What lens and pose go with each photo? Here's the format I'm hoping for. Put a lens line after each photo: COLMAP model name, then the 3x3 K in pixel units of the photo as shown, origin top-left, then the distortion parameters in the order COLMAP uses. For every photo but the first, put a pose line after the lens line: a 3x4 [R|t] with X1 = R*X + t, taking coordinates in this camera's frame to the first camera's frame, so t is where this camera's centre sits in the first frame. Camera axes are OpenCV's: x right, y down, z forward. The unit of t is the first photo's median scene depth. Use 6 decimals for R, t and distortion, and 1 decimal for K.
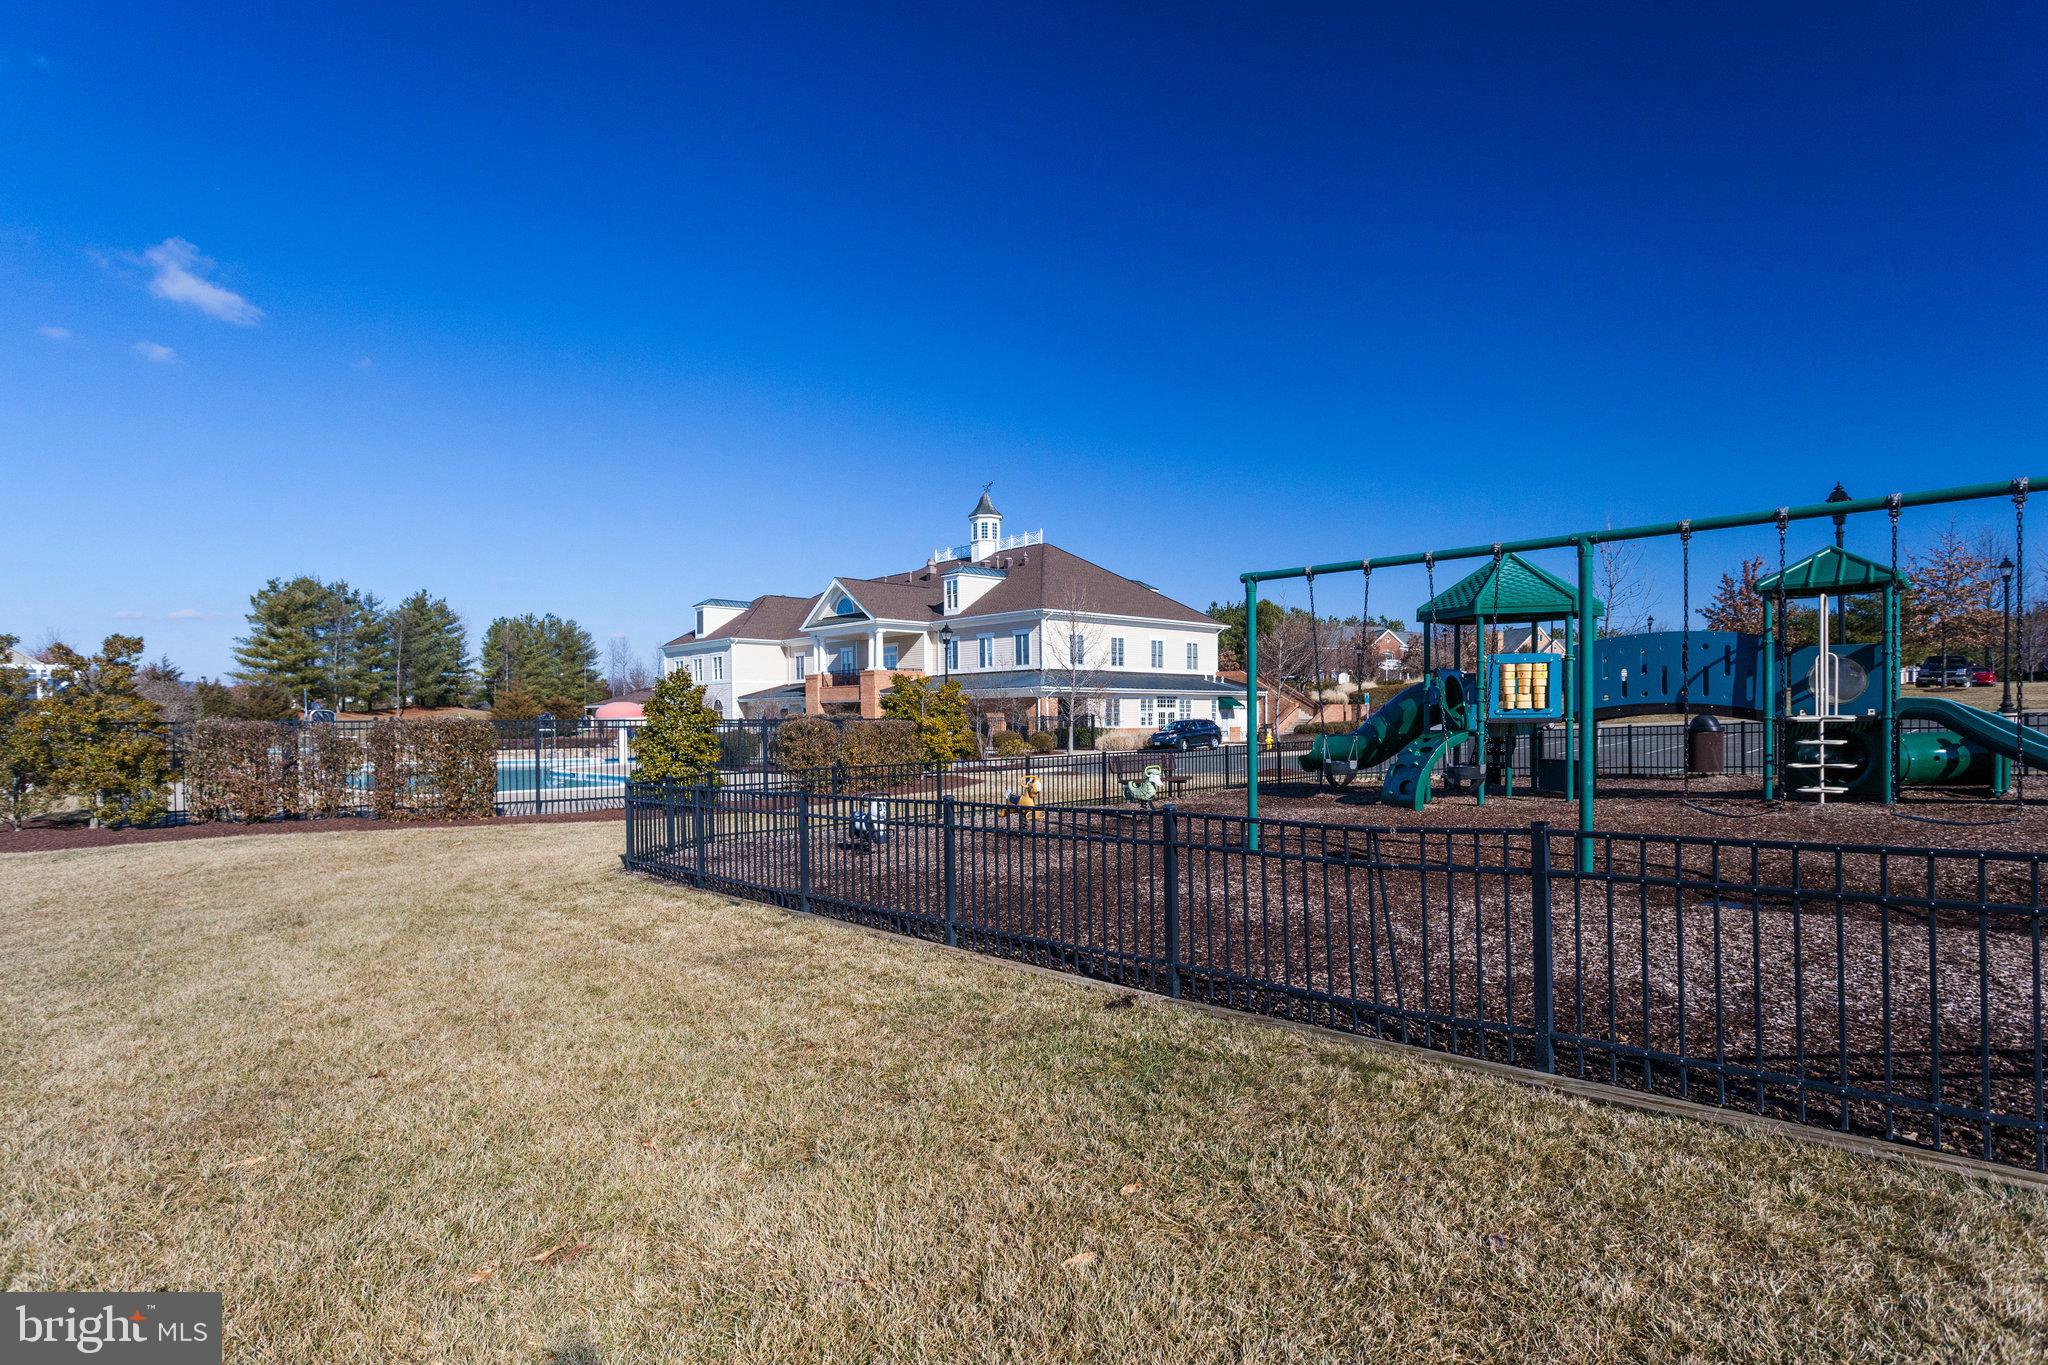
lens RADIAL K [[1129.3, 0, 1021.4], [0, 1129.3, 719.8], [0, 0, 1]] dist [-0.000547, 0.000243]
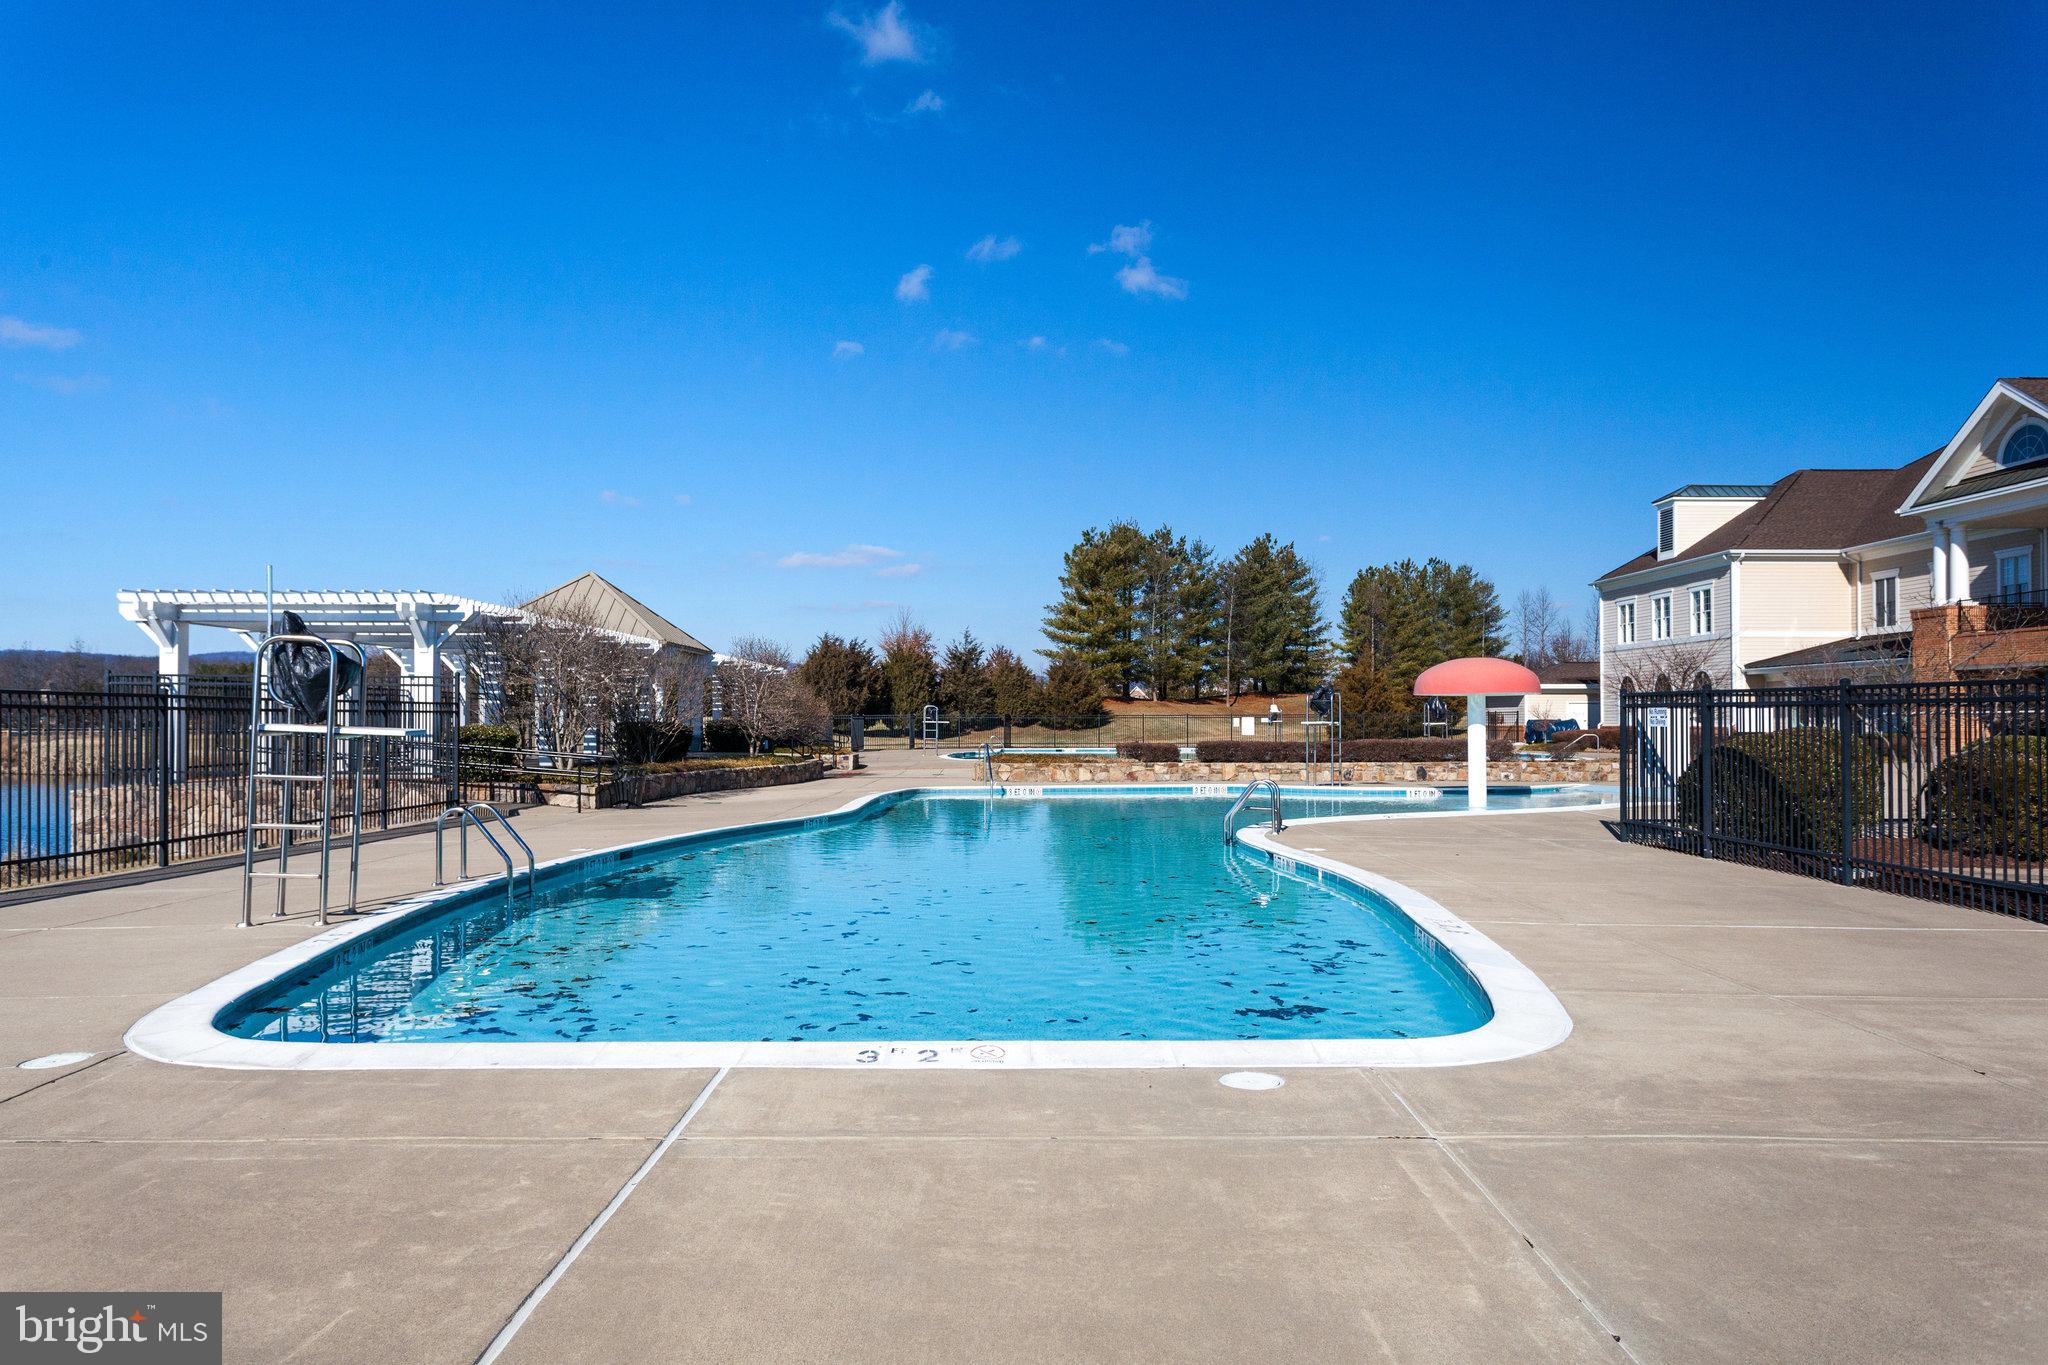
lens RADIAL K [[1422.3, 0, 1028.0], [0, 1422.3, 707.4], [0, 0, 1]] dist [0.002411, 0.000390]
pose [[0.767669, 0.001068, -0.640845, -0.065973], [-0.004507, 0.999983, -0.003732, 0.002172], [0.640830, 0.005753, 0.767661, 0.224501]]
